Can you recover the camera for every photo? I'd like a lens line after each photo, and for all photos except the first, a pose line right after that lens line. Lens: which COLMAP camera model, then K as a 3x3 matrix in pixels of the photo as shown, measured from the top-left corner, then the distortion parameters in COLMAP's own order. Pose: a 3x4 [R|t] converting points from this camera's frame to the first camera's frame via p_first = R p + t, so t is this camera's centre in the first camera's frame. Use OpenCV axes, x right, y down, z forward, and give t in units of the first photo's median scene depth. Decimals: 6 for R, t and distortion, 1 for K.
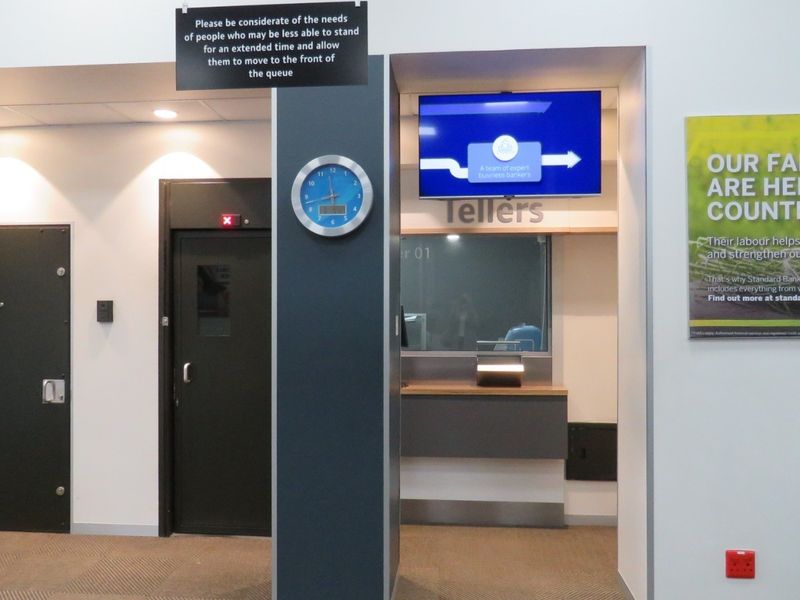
lens RADIAL K [[673.1, 0, 399.3], [0, 673.1, 302.6], [0, 0, 1]] dist [-0.013311, -0.002711]
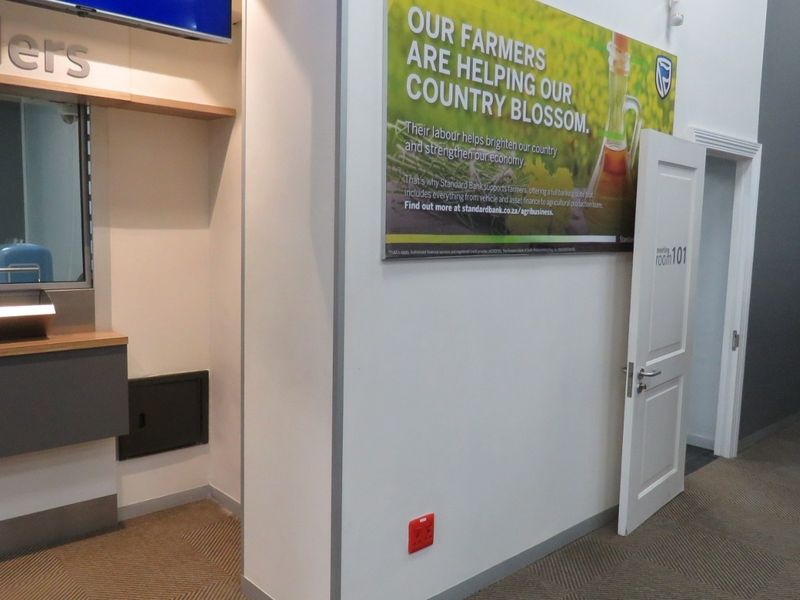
lens RADIAL K [[673.1, 0, 399.6], [0, 673.1, 298.7], [0, 0, 1]] dist [-0.013311, -0.002711]
pose [[0.670001, -0.063405, 0.739648, -0.101496], [-0.023608, 0.994022, 0.106596, 0.017138], [-0.741985, -0.088881, 0.664499, 0.498852]]
